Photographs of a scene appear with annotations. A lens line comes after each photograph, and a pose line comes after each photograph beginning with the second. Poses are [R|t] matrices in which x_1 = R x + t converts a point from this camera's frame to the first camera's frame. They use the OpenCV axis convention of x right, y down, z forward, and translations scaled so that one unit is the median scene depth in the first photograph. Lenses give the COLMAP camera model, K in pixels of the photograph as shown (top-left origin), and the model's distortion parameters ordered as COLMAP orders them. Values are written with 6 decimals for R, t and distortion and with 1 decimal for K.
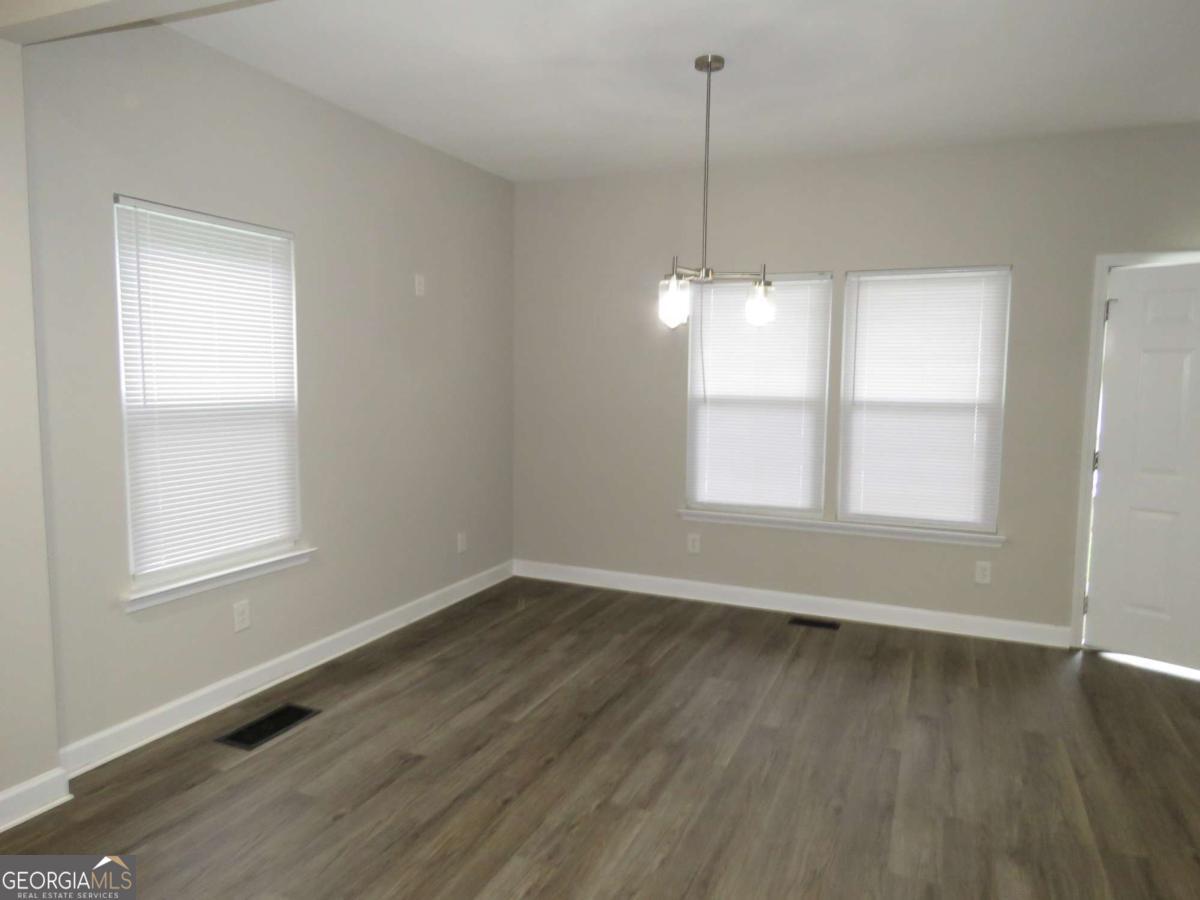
lens RADIAL K [[770.9, 0, 595.4], [0, 770.9, 451.4], [0, 0, 1]] dist [-0.020185, 0.004479]
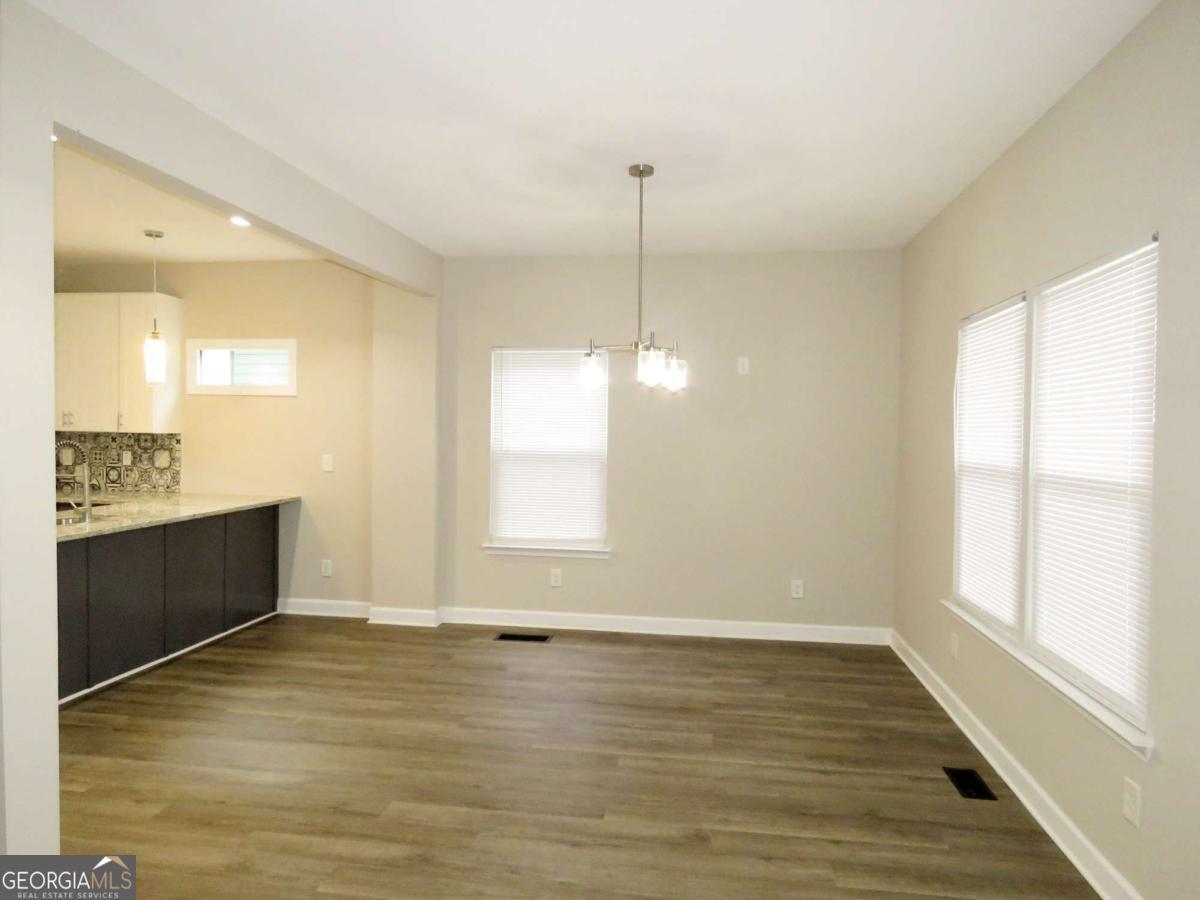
lens RADIAL K [[742.4, 0, 598.6], [0, 742.4, 444.6], [0, 0, 1]] dist [-0.008147, -0.001090]
pose [[0.289799, 0.008579, -0.957049, 1.037959], [-0.107363, 0.993940, -0.023600, -0.042222], [0.951047, 0.109591, 0.288964, 0.548645]]
